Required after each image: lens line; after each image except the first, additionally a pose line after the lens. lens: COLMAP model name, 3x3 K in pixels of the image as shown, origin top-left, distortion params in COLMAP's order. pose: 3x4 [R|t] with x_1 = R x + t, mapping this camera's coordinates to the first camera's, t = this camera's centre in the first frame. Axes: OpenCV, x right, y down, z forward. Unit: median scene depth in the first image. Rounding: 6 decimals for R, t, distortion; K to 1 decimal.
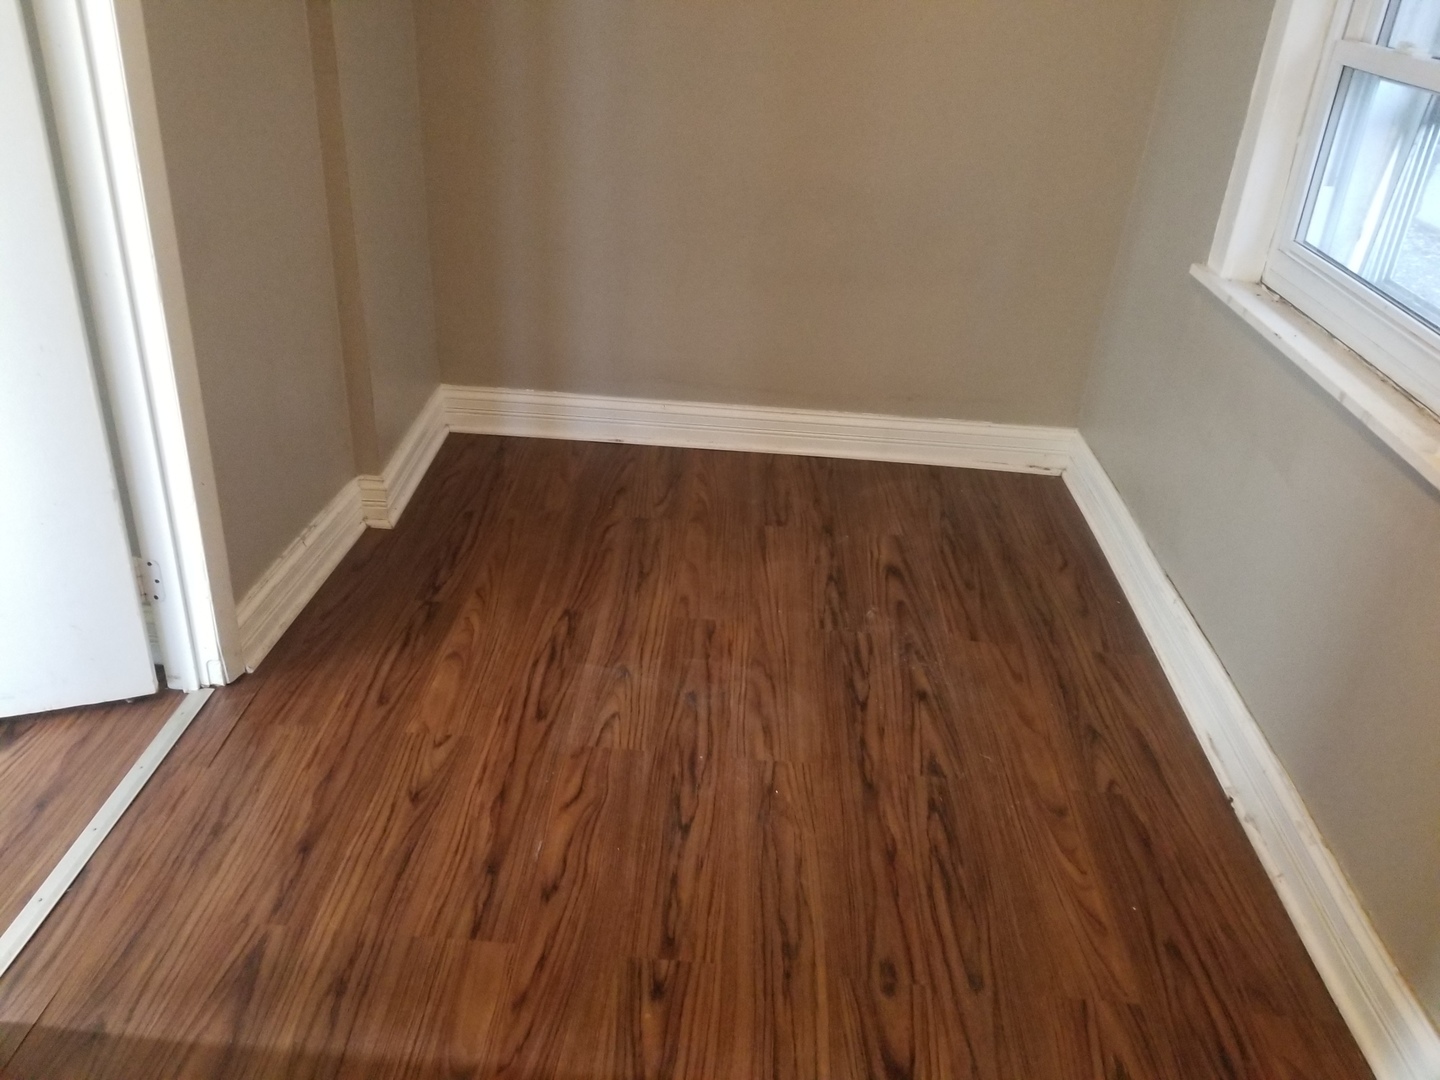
lens RADIAL K [[1110.1, 0, 712.9], [0, 1110.1, 500.6], [0, 0, 1]] dist [0.030283, -0.087624]
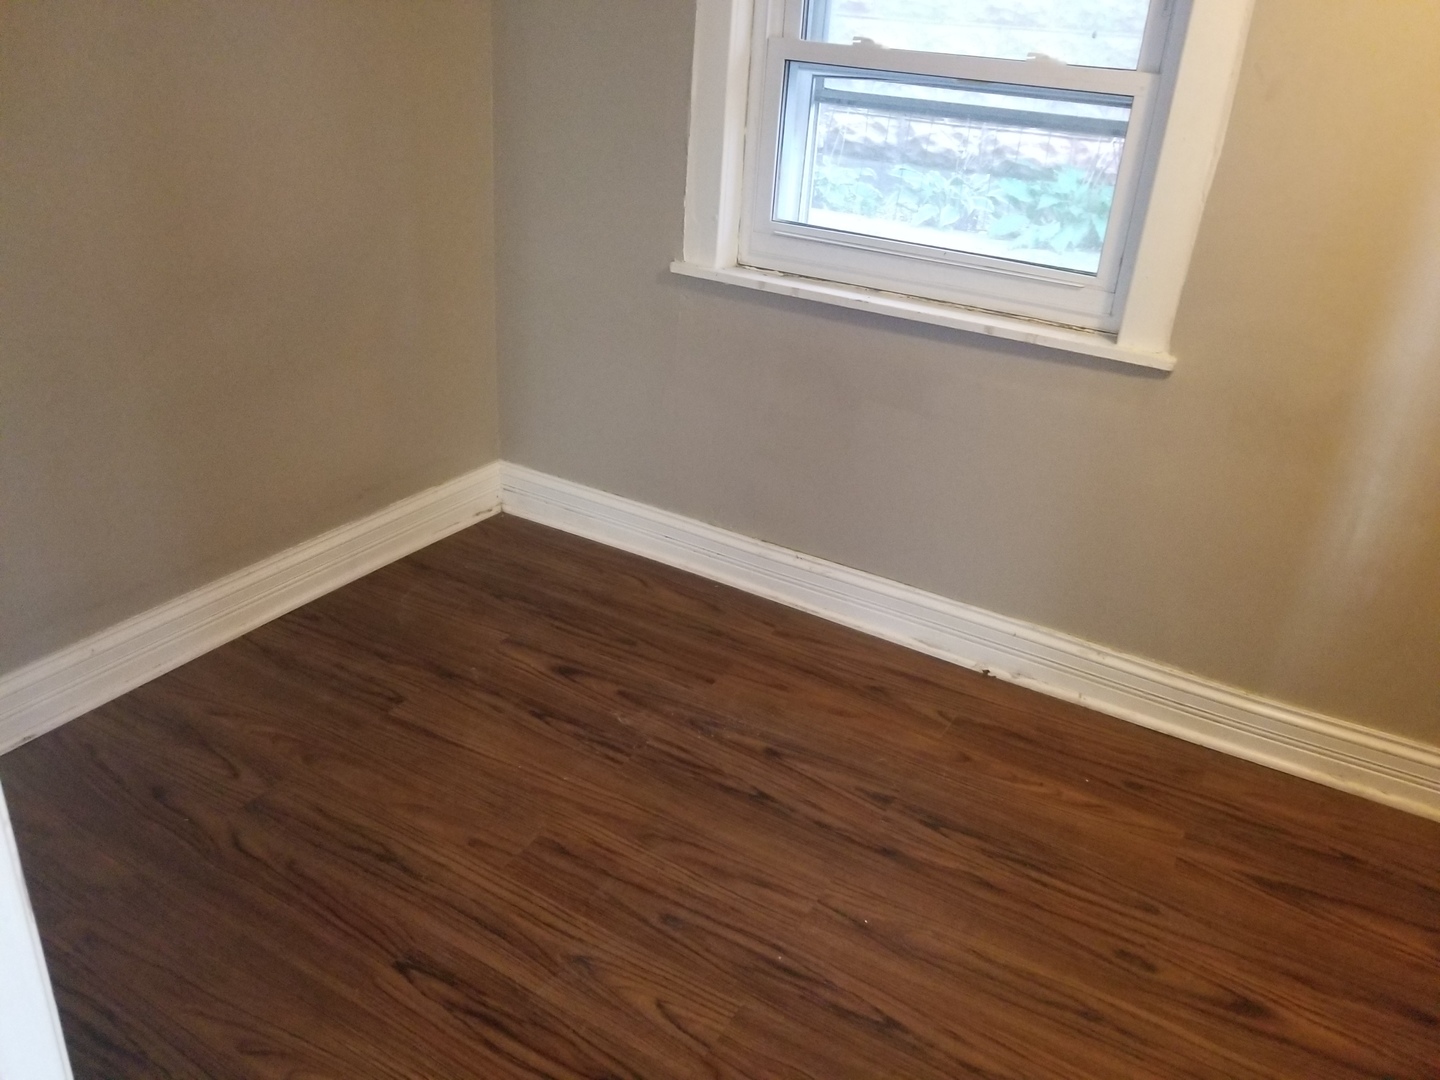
lens RADIAL K [[1109.1, 0, 715.2], [0, 1109.1, 485.3], [0, 0, 1]] dist [0.082545, -0.157174]
pose [[0.471386, -0.372793, 0.799262, -0.497267], [0.370025, 0.906244, 0.204460, -0.238055], [-0.800547, 0.199368, 0.565134, 0.449126]]
